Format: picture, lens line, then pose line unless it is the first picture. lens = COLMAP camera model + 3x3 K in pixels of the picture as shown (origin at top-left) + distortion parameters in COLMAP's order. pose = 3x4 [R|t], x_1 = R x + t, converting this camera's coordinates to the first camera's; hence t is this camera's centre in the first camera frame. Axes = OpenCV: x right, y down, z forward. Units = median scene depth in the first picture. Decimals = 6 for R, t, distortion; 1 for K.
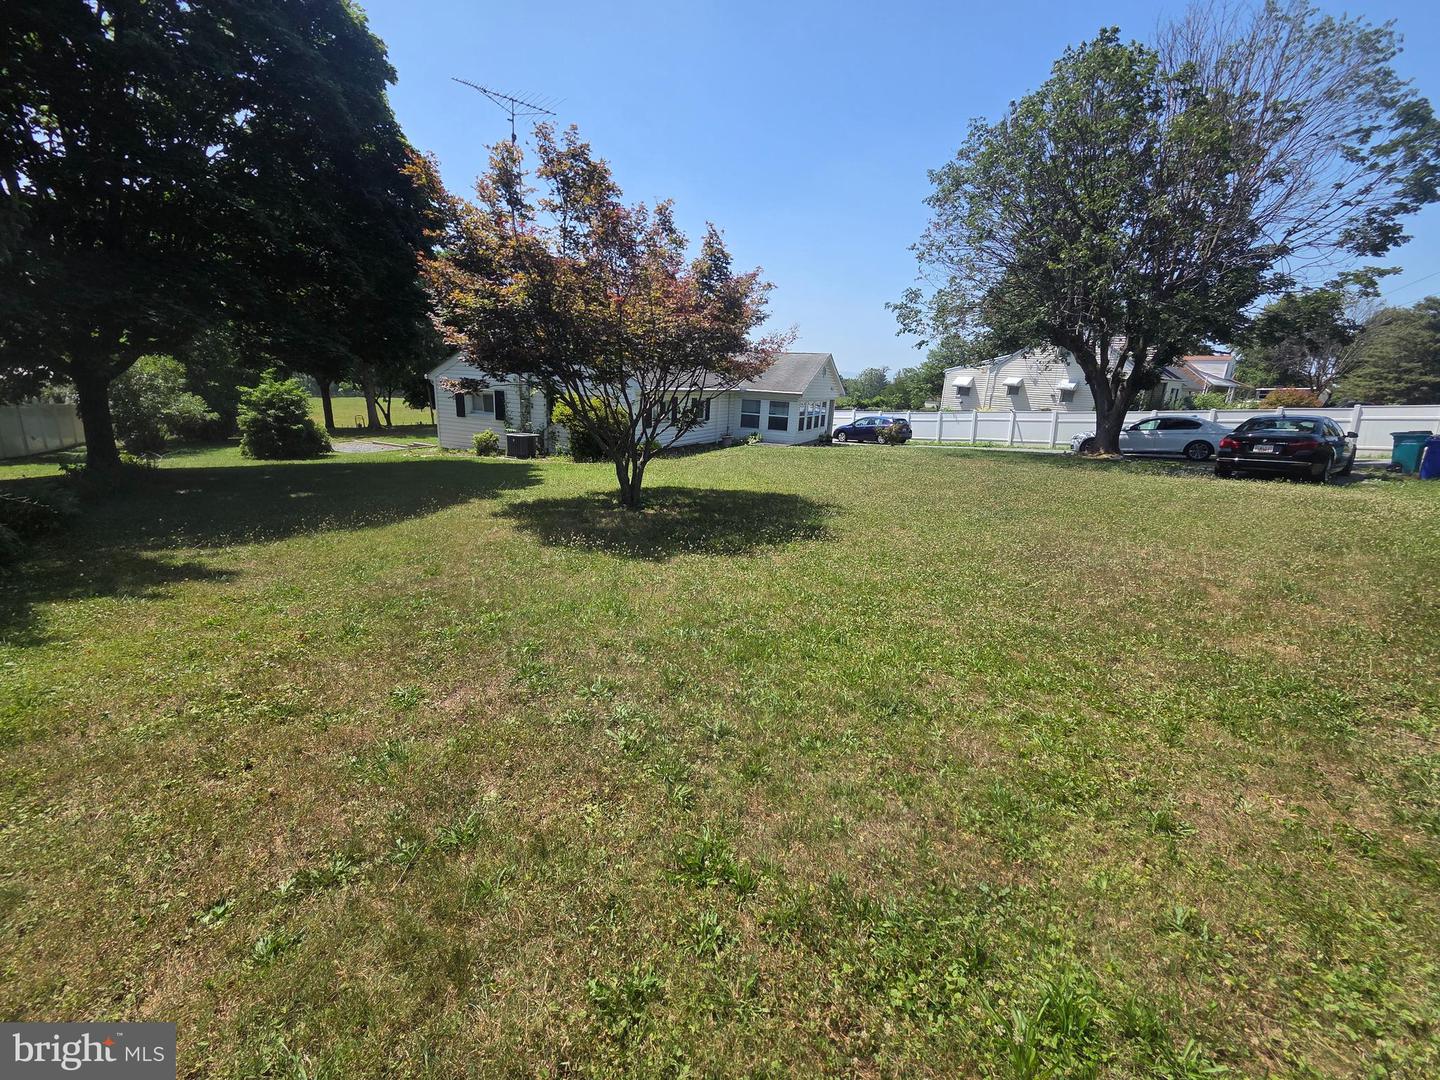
lens RADIAL K [[598.2, 0, 717.4], [0, 598.2, 541.9], [0, 0, 1]] dist [-0.003114, 0.001479]
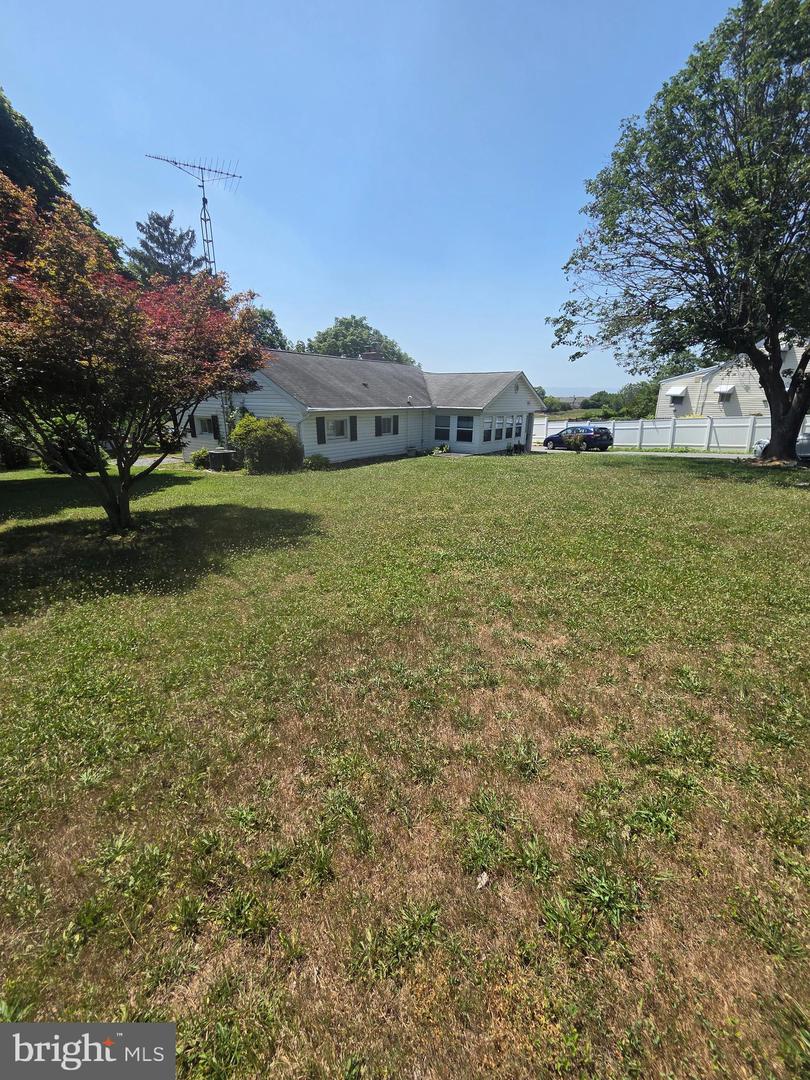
lens RADIAL K [[448.6, 0, 405.3], [0, 448.6, 538.1], [0, 0, 1]] dist [-0.003114, 0.001479]
pose [[0.975970, 0.024082, -0.216571, 0.175130], [-0.017246, 0.999293, 0.033397, -0.029111], [0.217222, -0.028859, 0.975695, 0.133602]]
